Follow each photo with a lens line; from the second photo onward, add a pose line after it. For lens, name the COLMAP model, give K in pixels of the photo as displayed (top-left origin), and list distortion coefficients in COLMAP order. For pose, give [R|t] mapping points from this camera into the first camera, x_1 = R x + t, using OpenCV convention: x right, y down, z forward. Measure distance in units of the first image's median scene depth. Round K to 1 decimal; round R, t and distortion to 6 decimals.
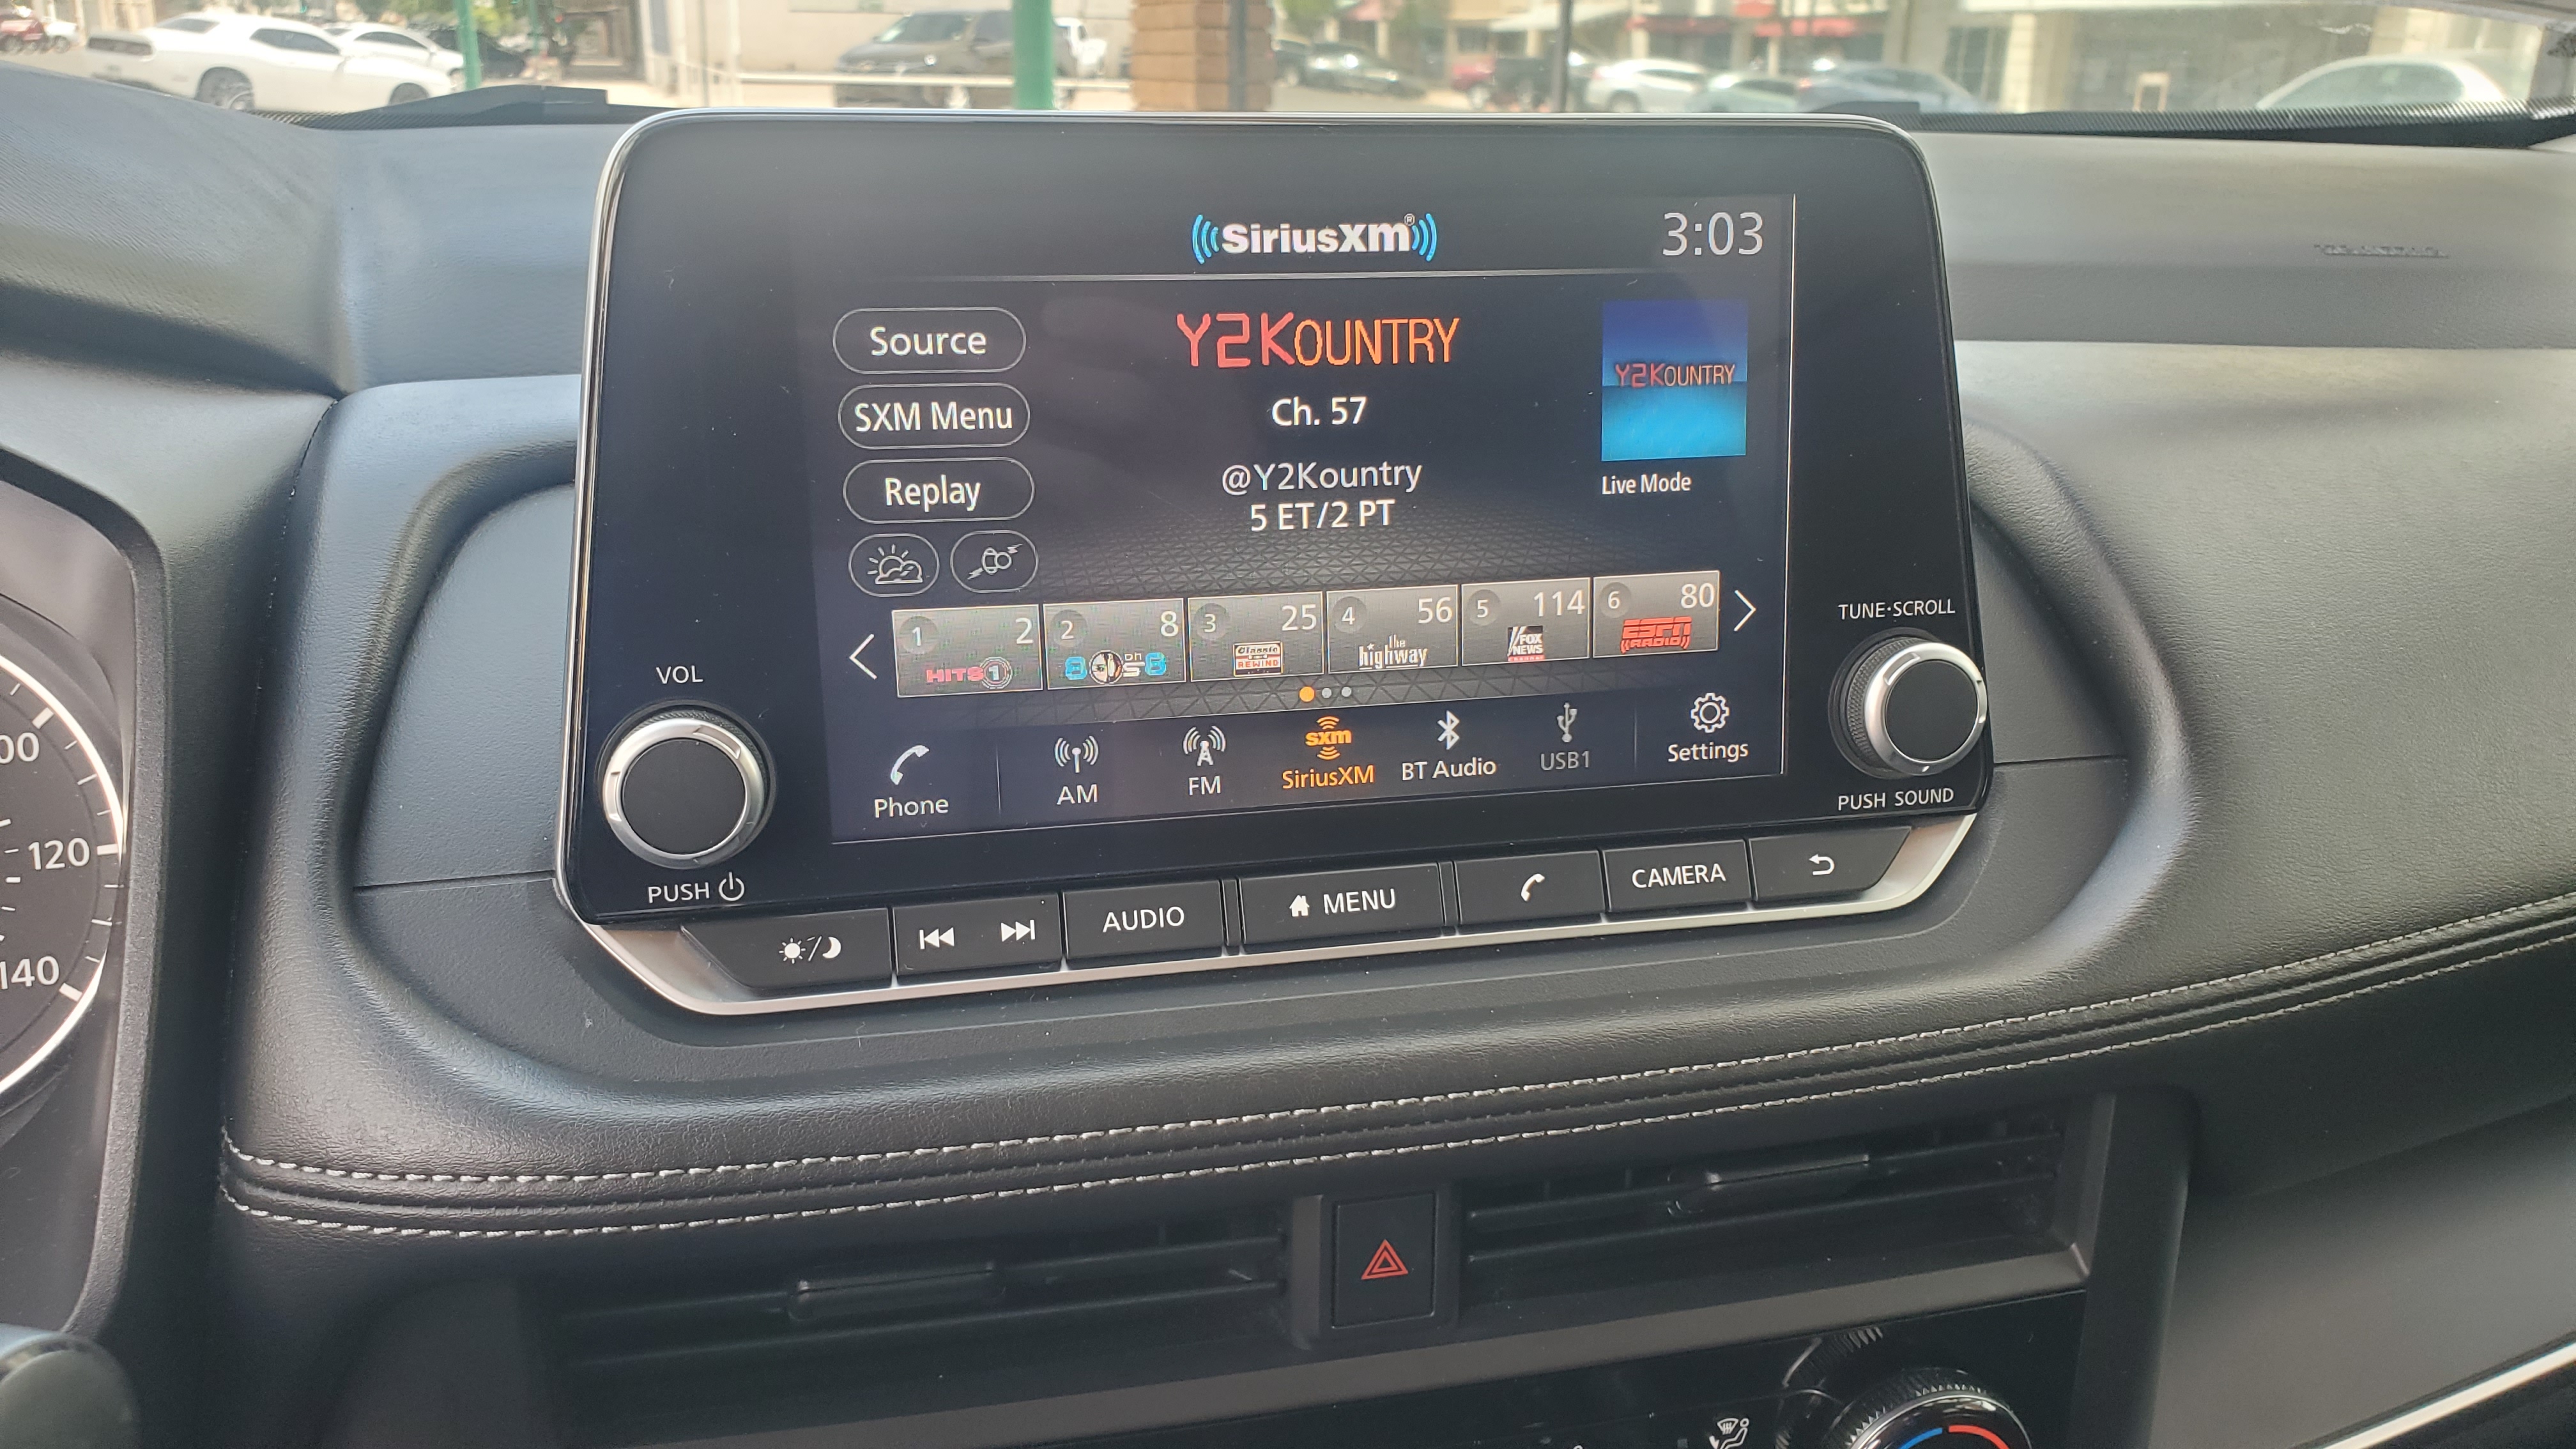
lens RADIAL K [[2024.8, 0, 1296.5], [0, 2024.8, 780.2], [0, 0, 1]] dist [0.139731, -0.252526]
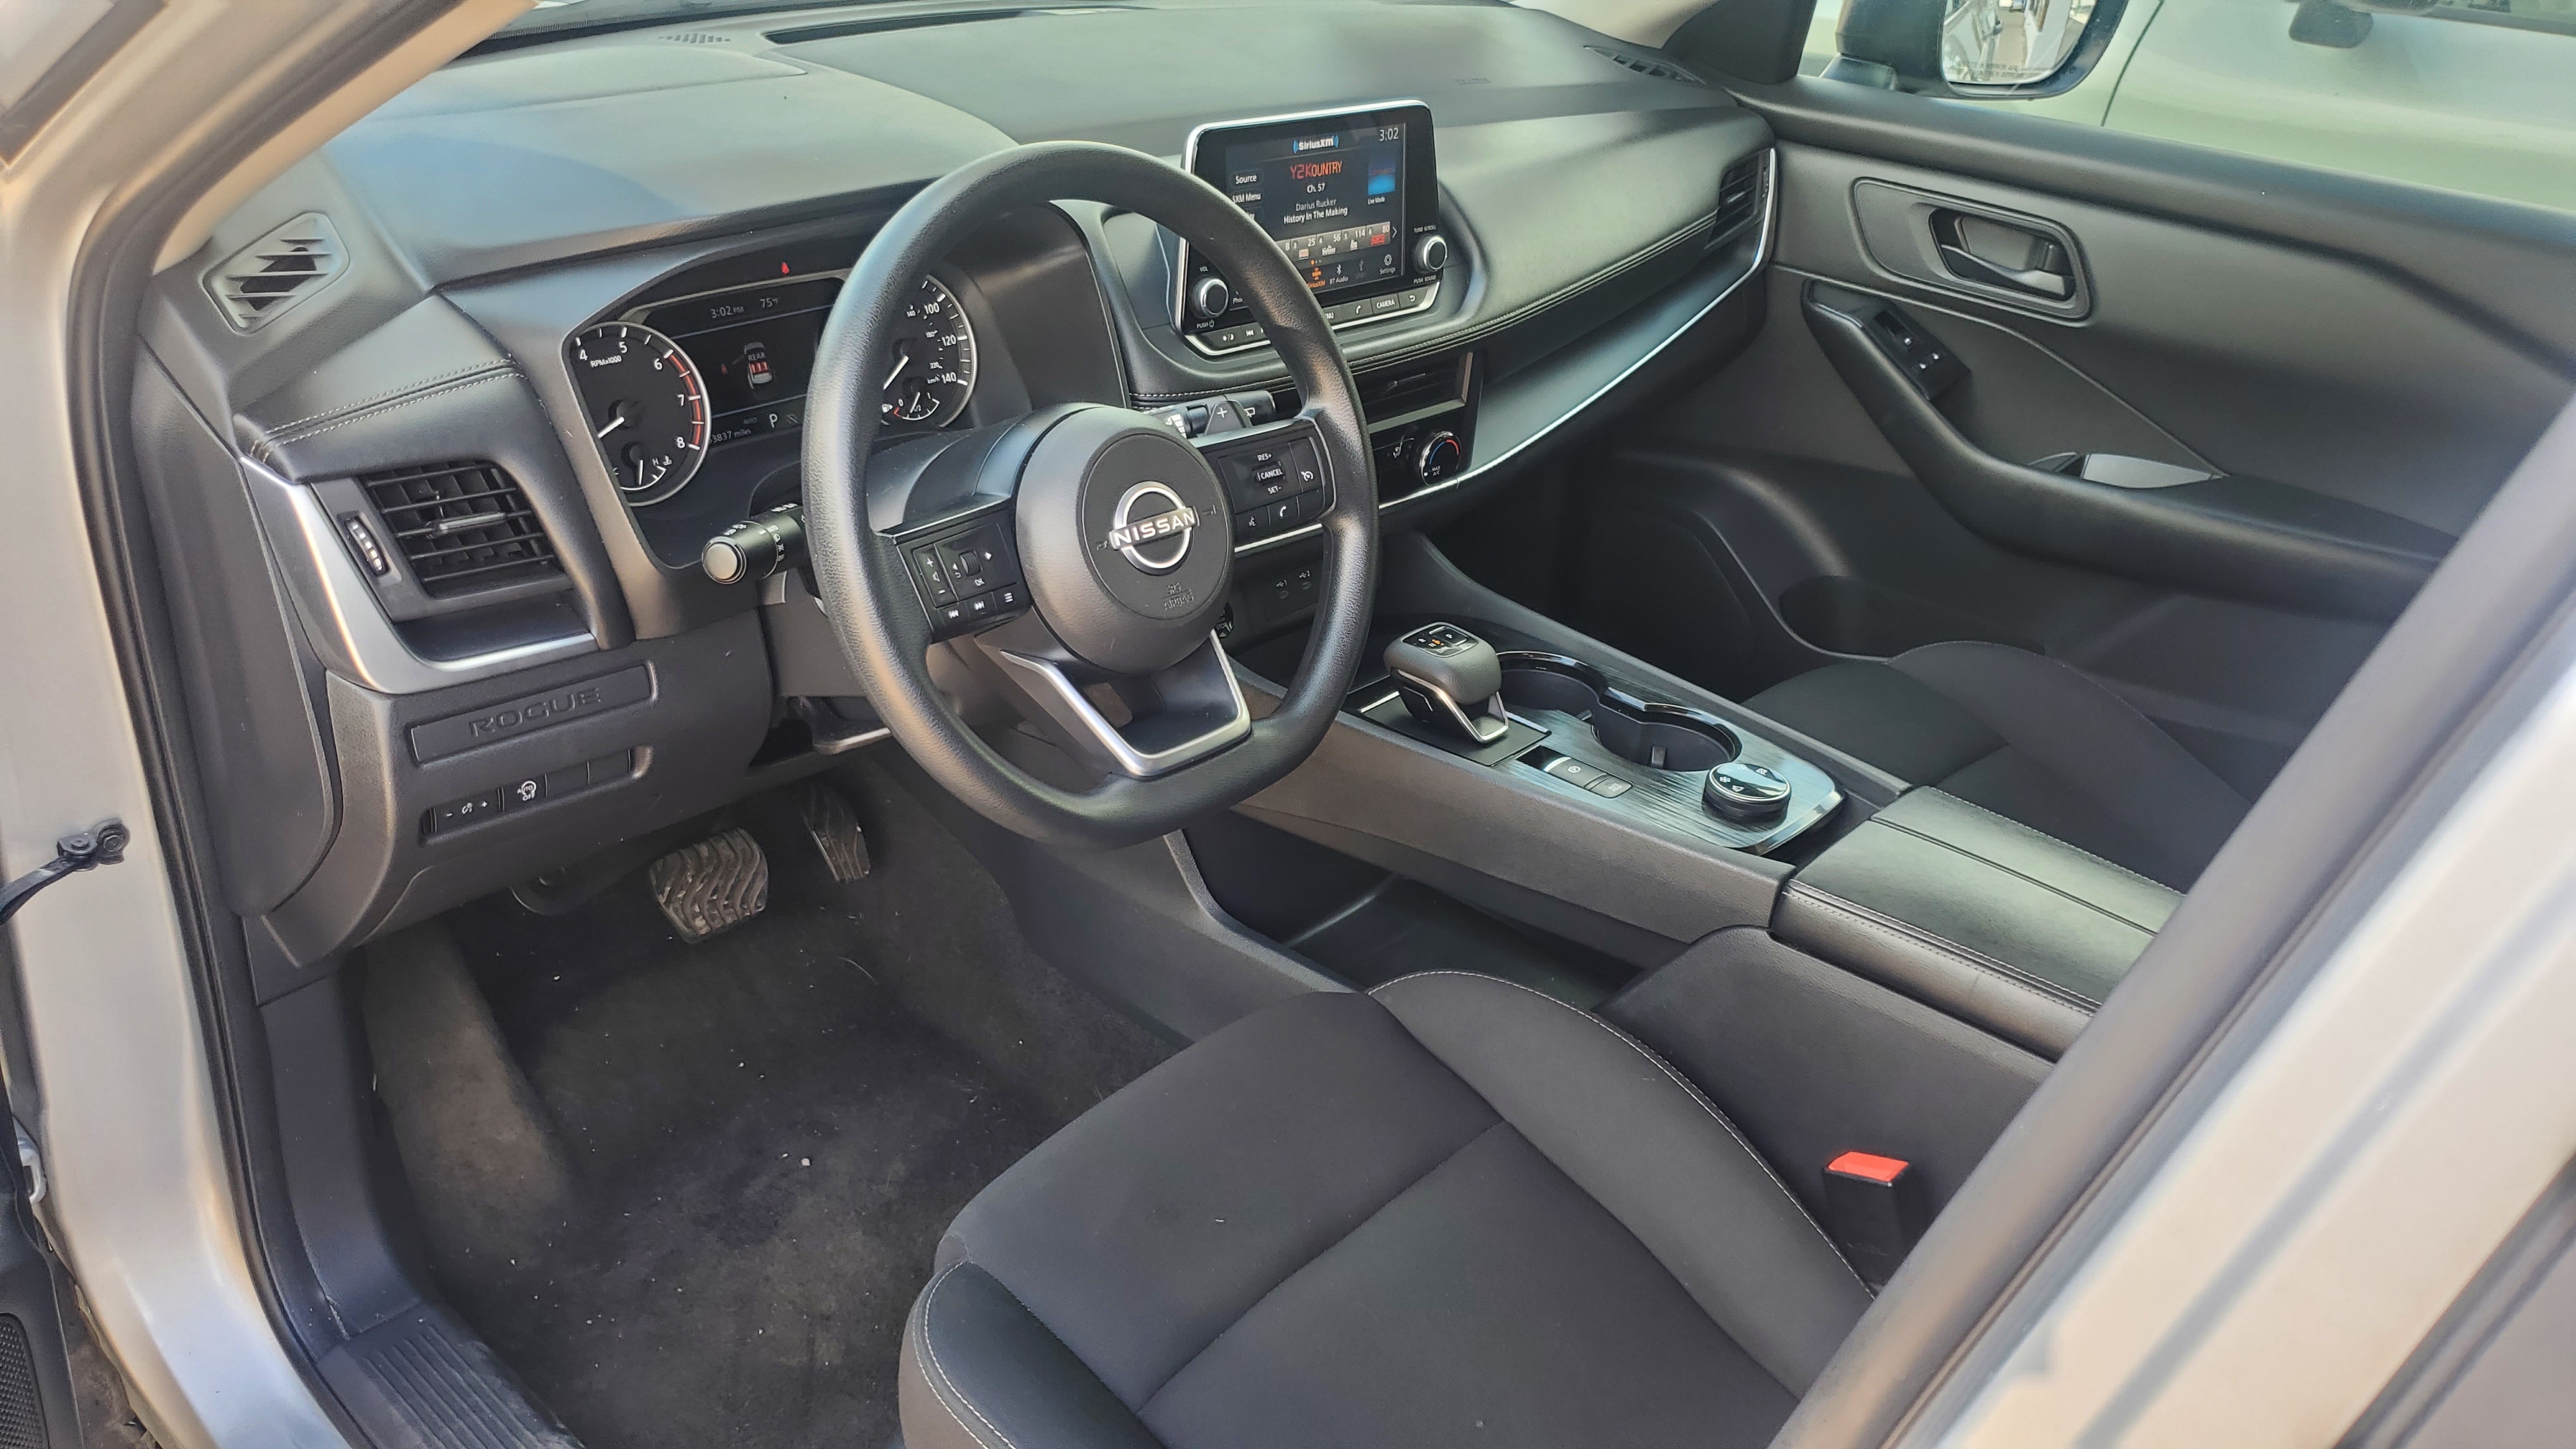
lens RADIAL K [[1986.8, 0, 1287.9], [0, 1986.8, 770.1], [0, 0, 1]] dist [0.046305, -0.055726]
pose [[0.859973, -0.192871, 0.472490, -1.950345], [0.081128, 0.965728, 0.246552, -0.045840], [-0.503850, -0.173696, 0.846147, -2.286094]]
